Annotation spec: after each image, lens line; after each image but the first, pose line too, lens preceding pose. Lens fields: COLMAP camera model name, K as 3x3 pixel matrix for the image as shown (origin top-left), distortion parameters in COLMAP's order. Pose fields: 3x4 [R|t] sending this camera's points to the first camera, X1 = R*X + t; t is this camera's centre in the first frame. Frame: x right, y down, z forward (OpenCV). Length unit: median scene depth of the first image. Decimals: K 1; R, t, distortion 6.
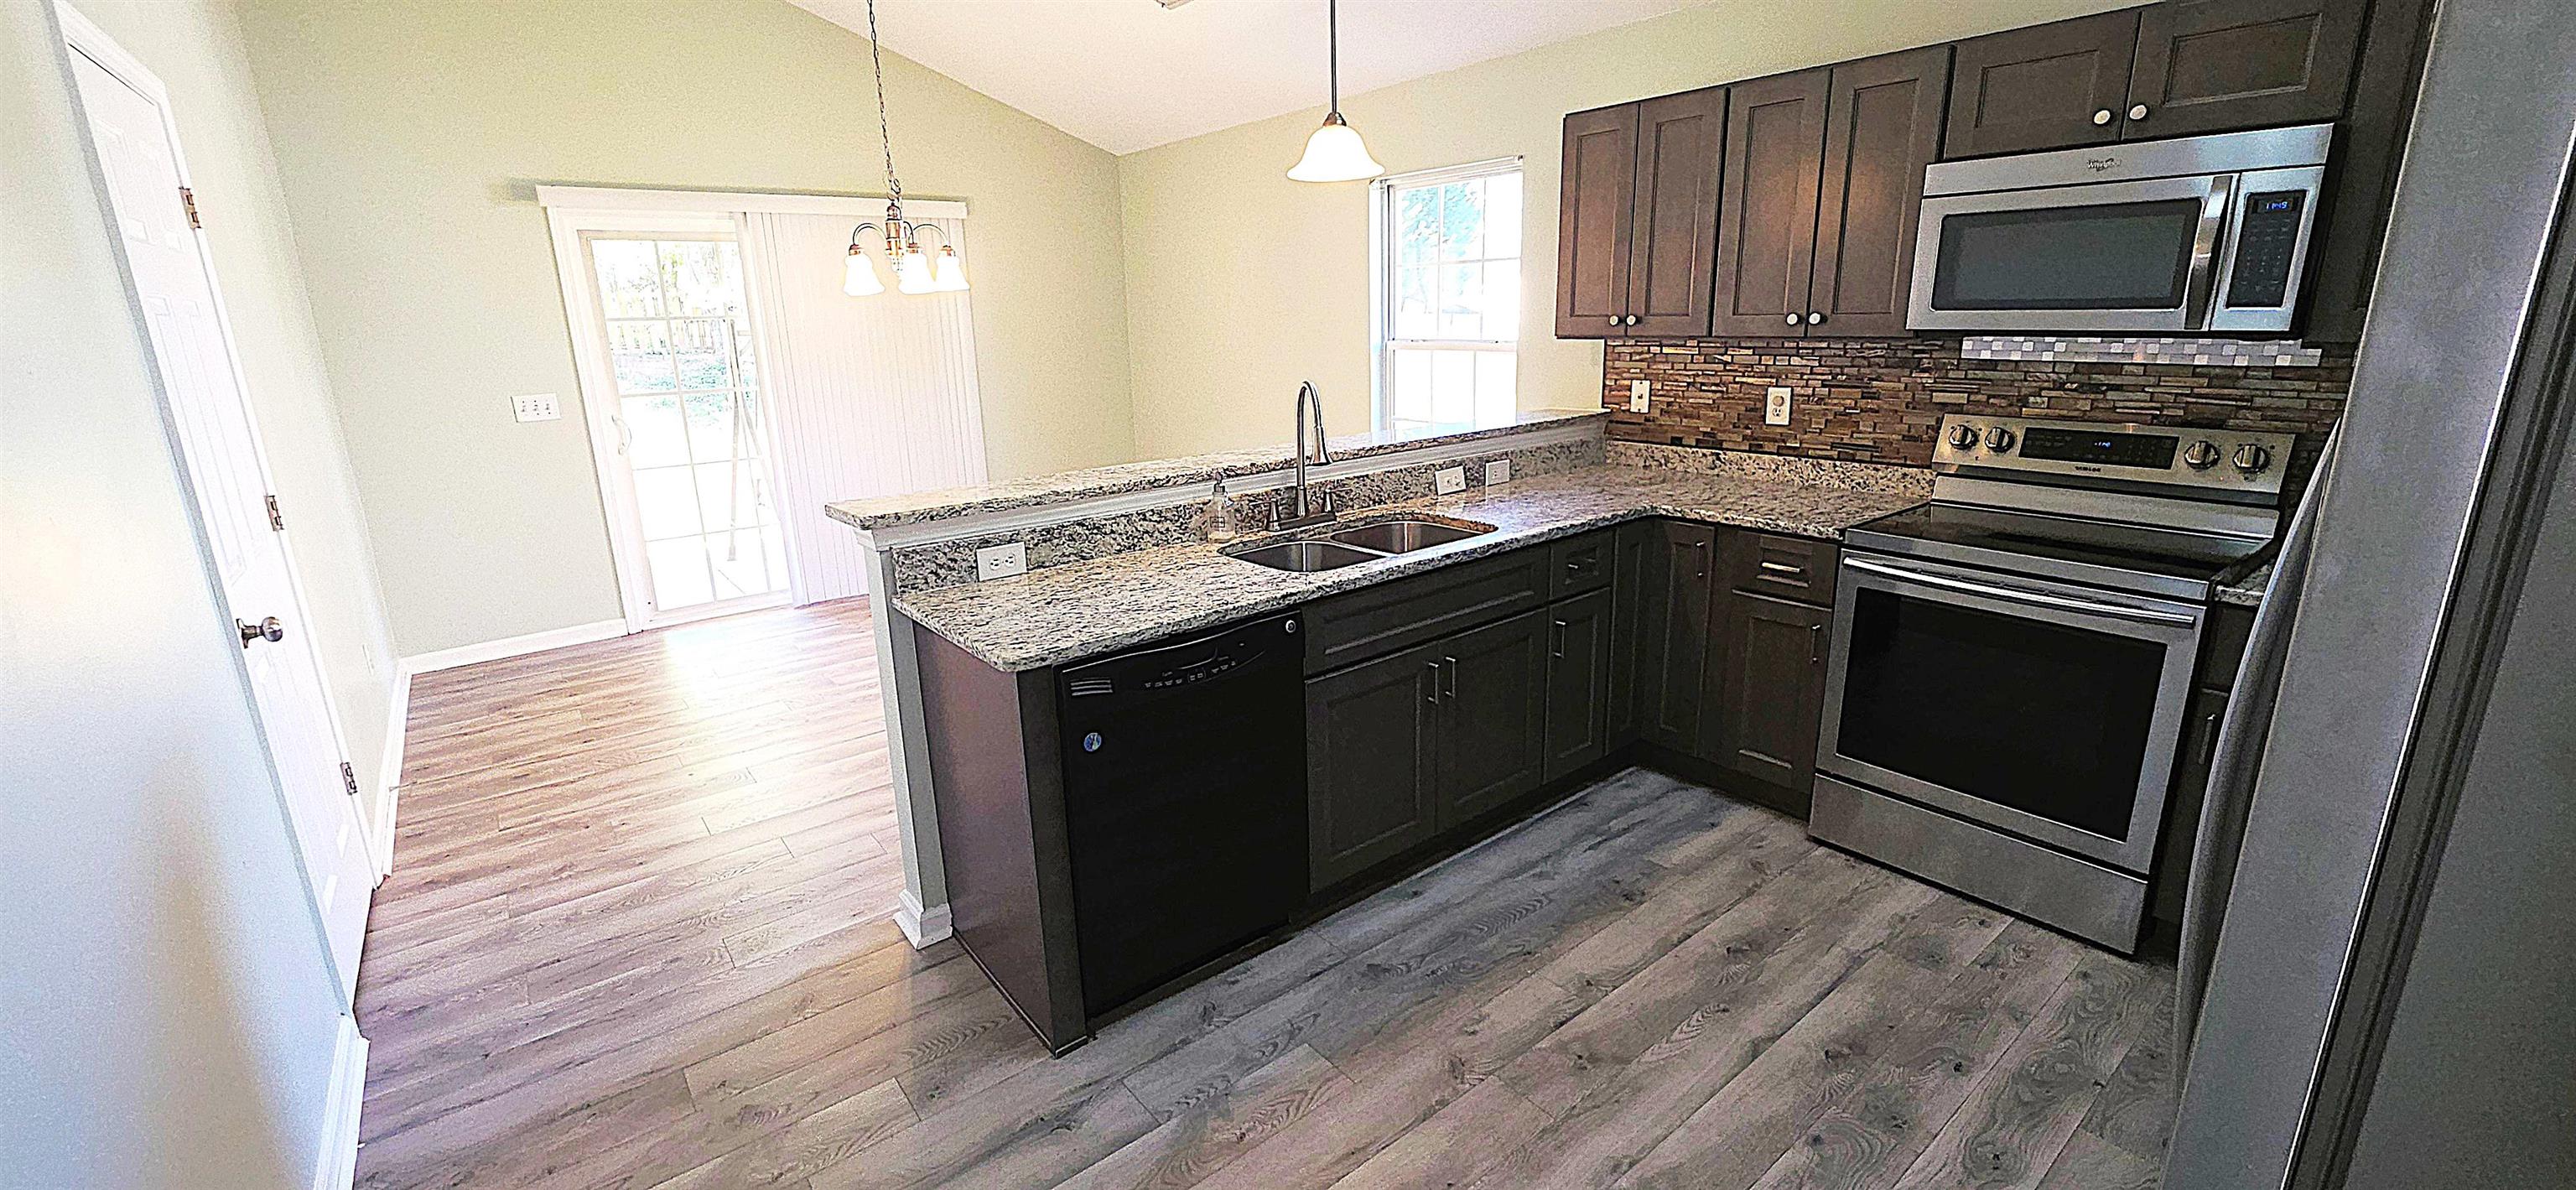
lens RADIAL K [[1034.0, 0, 1278.6], [0, 1034.0, 578.3], [0, 0, 1]] dist [-0.006625, 0.000318]
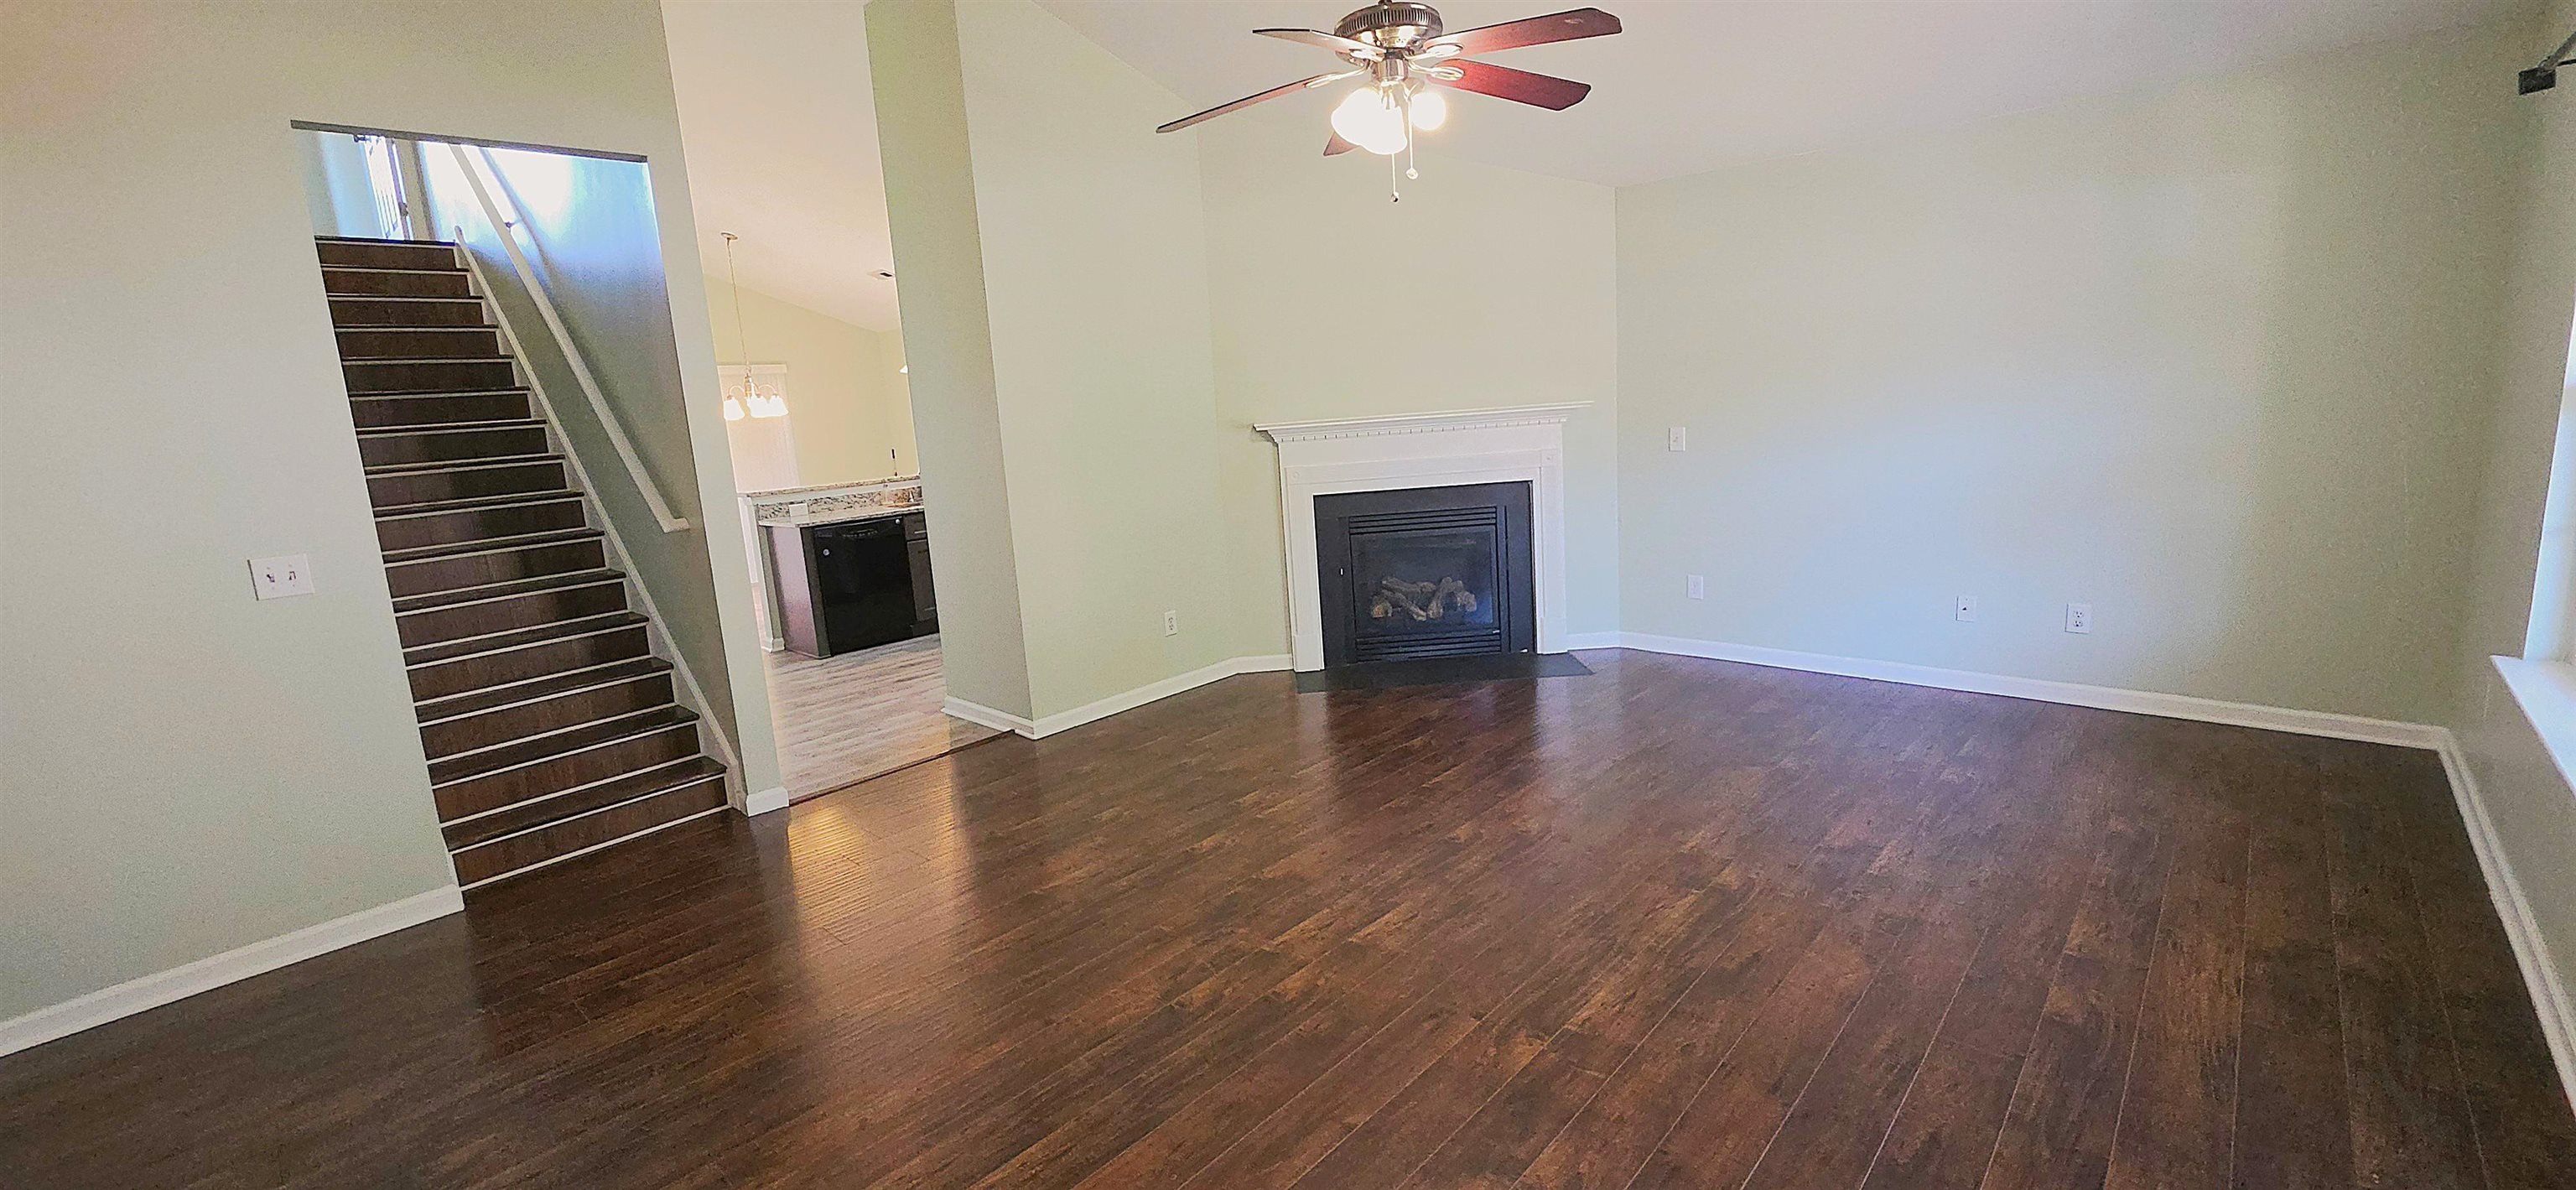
lens RADIAL K [[1034.0, 0, 1278.6], [0, 1034.0, 578.3], [0, 0, 1]] dist [-0.006625, 0.000318]
pose [[0.989075, -0.062673, 0.133425, 0.565044], [0.074855, 0.993274, -0.088337, 0.455067], [-0.126991, 0.097359, 0.987114, -1.701462]]
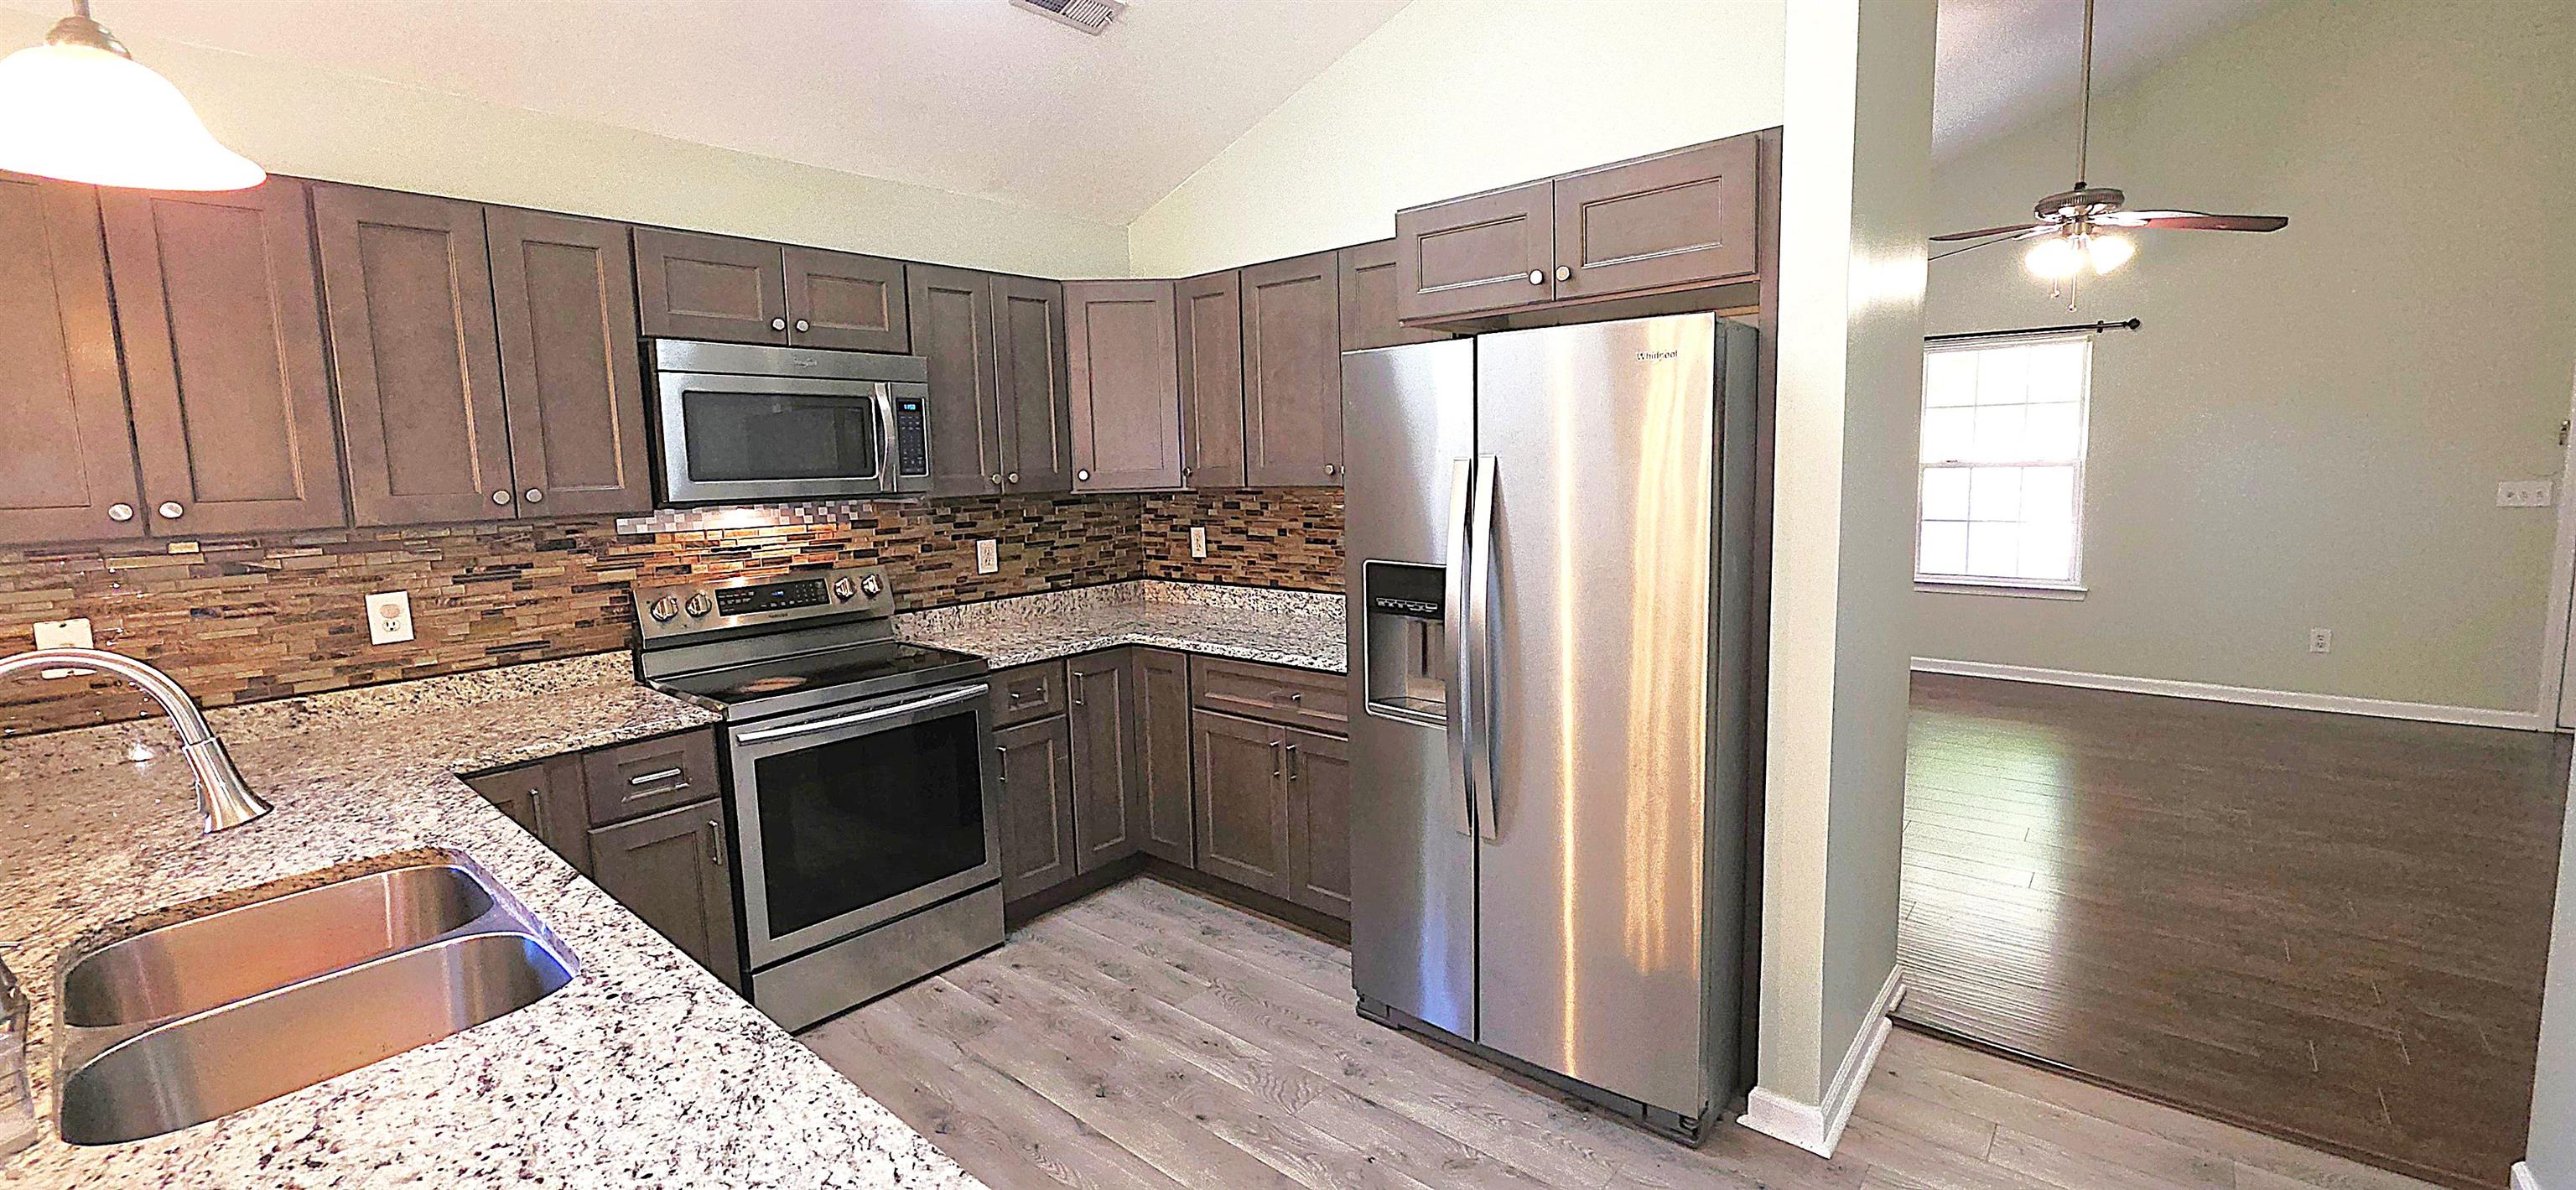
lens RADIAL K [[1034.0, 0, 1278.6], [0, 1034.0, 578.3], [0, 0, 1]] dist [-0.006625, 0.000318]
pose [[-0.190042, -0.082544, 0.978300, -0.430881], [0.280825, 0.950255, 0.134730, -0.137121], [-0.940756, 0.300335, -0.157408, 0.608698]]
